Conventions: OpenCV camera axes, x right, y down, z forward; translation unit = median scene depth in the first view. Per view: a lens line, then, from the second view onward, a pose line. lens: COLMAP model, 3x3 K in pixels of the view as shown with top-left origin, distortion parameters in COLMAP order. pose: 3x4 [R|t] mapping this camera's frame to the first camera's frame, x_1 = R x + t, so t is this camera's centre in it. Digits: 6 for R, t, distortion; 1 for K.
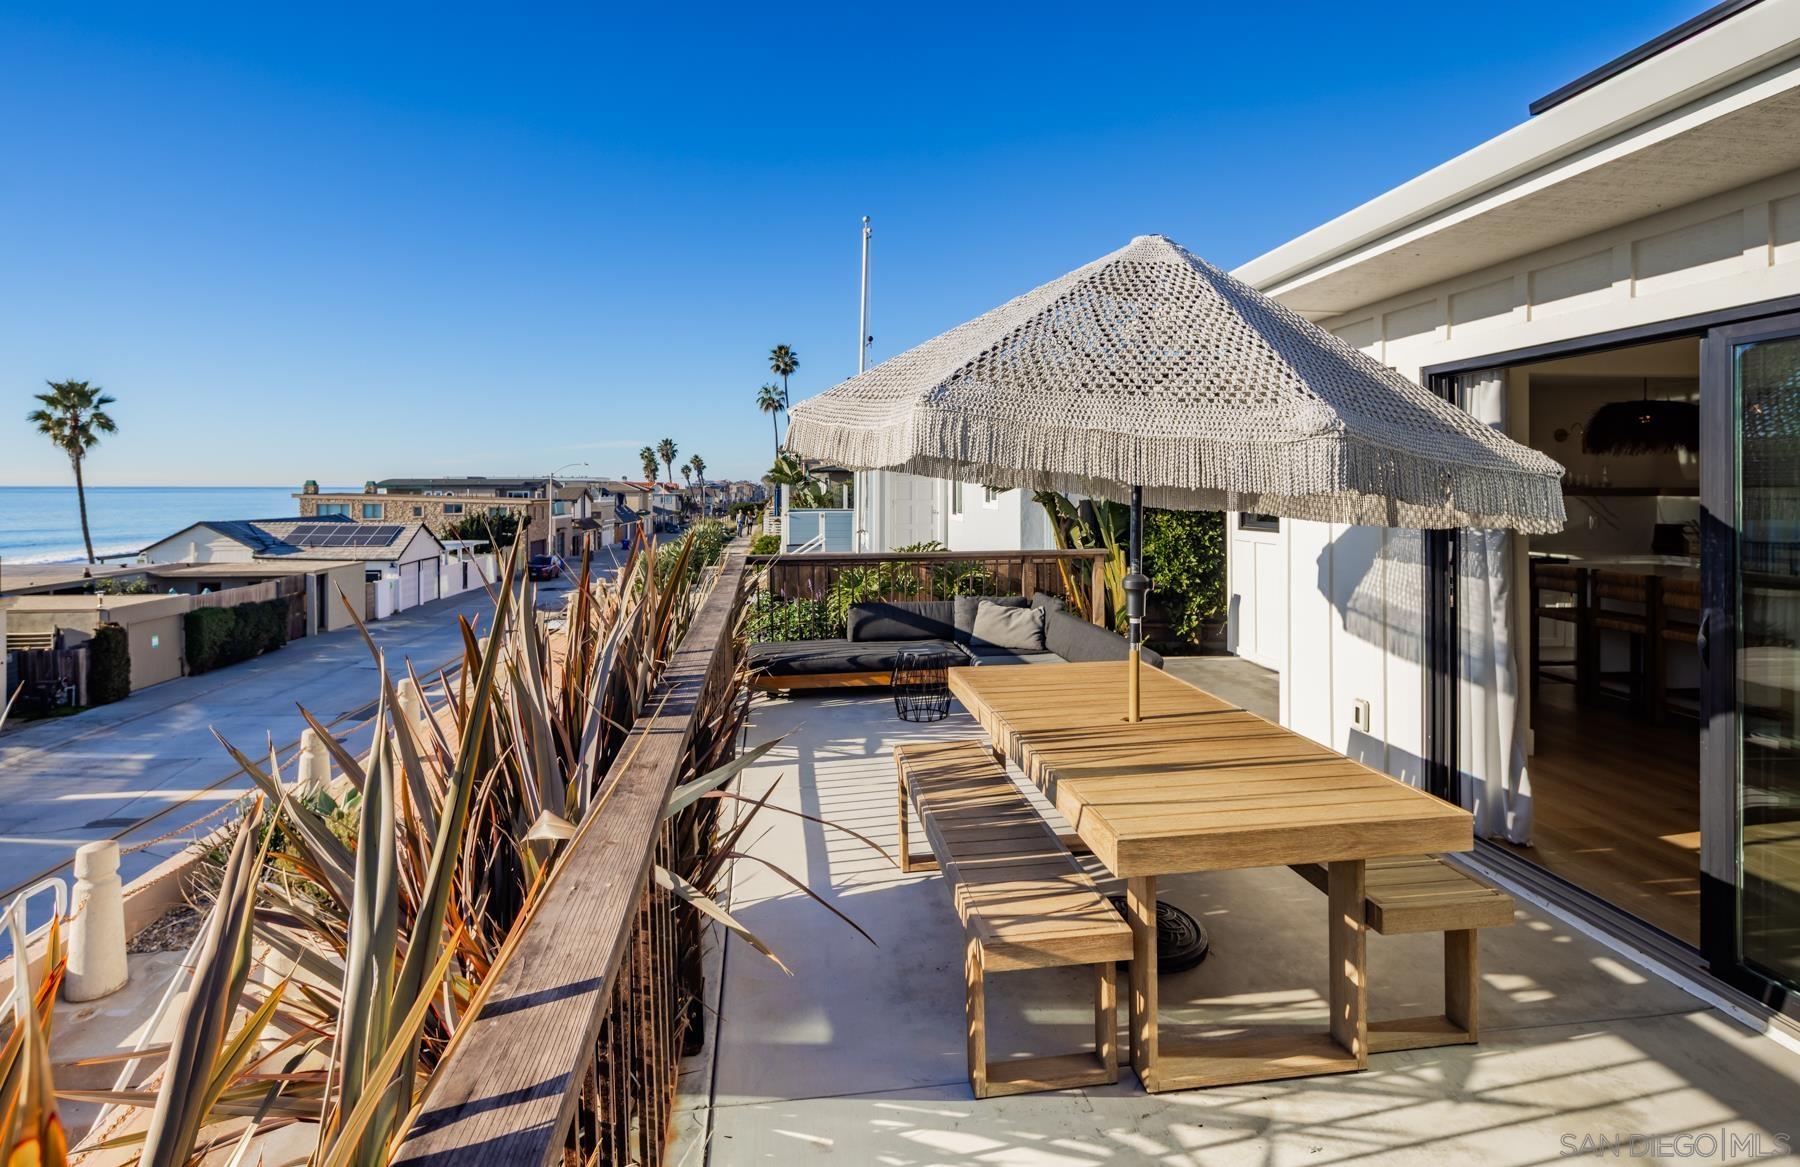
lens RADIAL K [[877.0, 0, 894.7], [0, 877.0, 497.2], [0, 0, 1]] dist [0.000568, 0.000103]
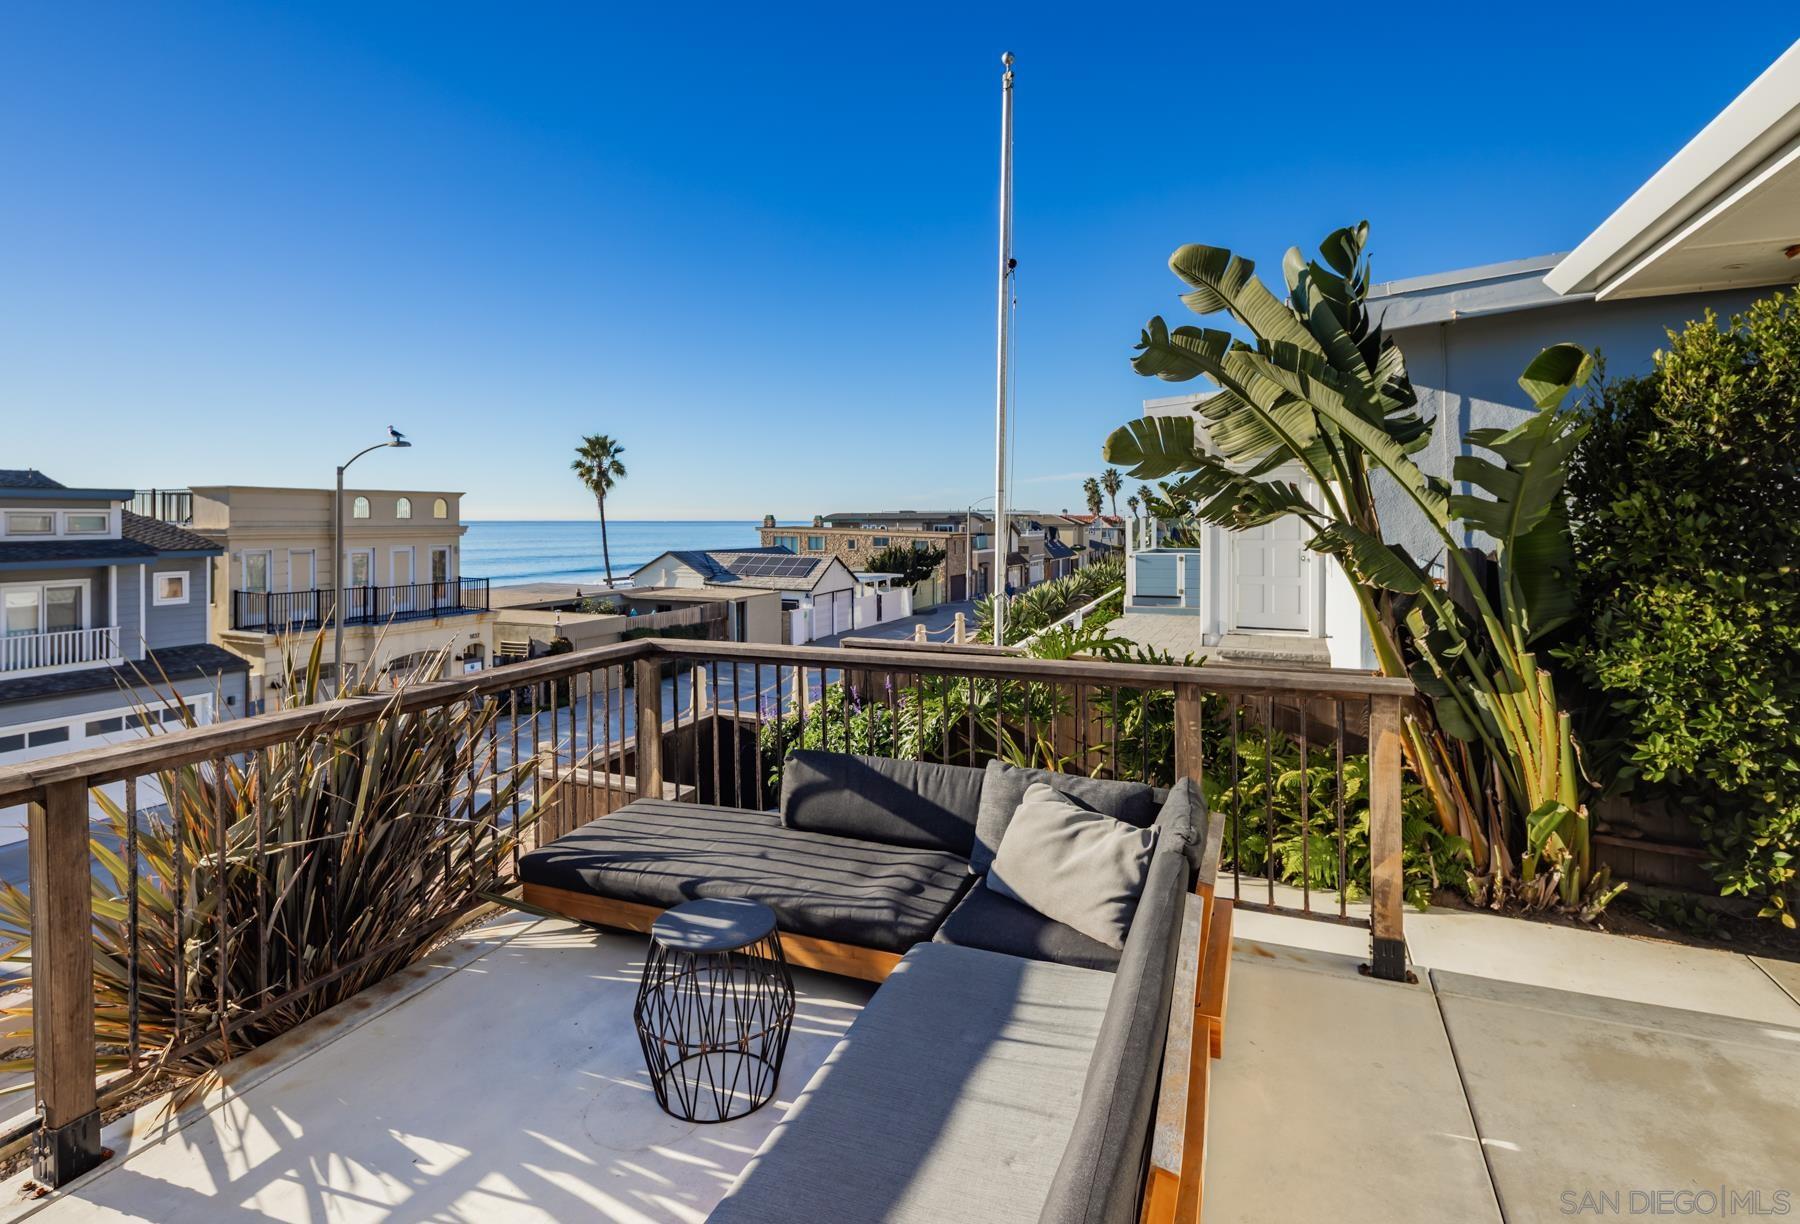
lens RADIAL K [[918.4, 0, 847.3], [0, 918.4, 534.0], [0, 0, 1]] dist [0.000858, -0.000321]
pose [[0.852943, 0.005863, -0.521971, 0.036581], [-0.004222, 0.999982, 0.004332, -0.000960], [0.521987, -0.001491, 0.852952, 0.080352]]
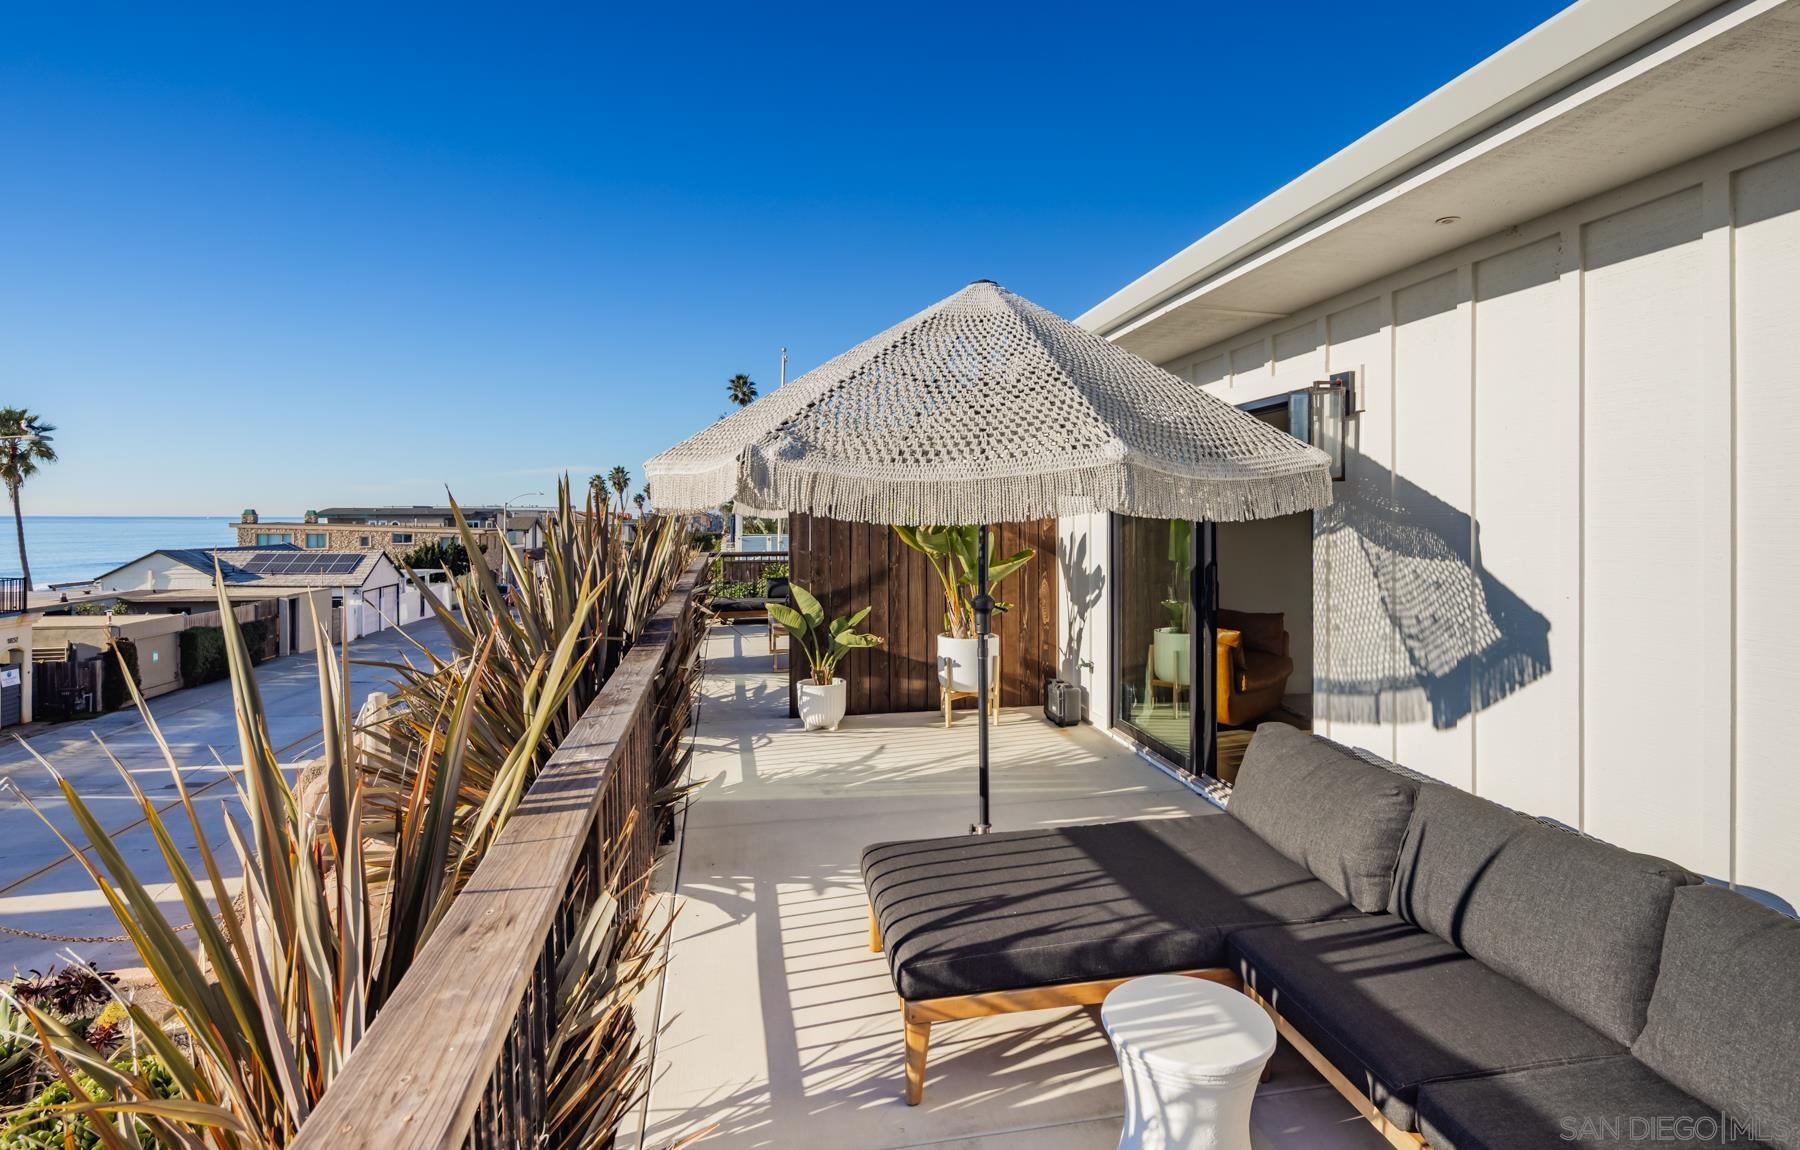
lens RADIAL K [[926.2, 0, 950.9], [0, 926.2, 523.3], [0, 0, 1]] dist [0.000078, 0.000075]
pose [[0.995569, 0.000294, 0.094032, 0.021780], [0.000182, 0.999987, -0.005058, 0.002215], [-0.094033, 0.005053, 0.995556, -0.140414]]
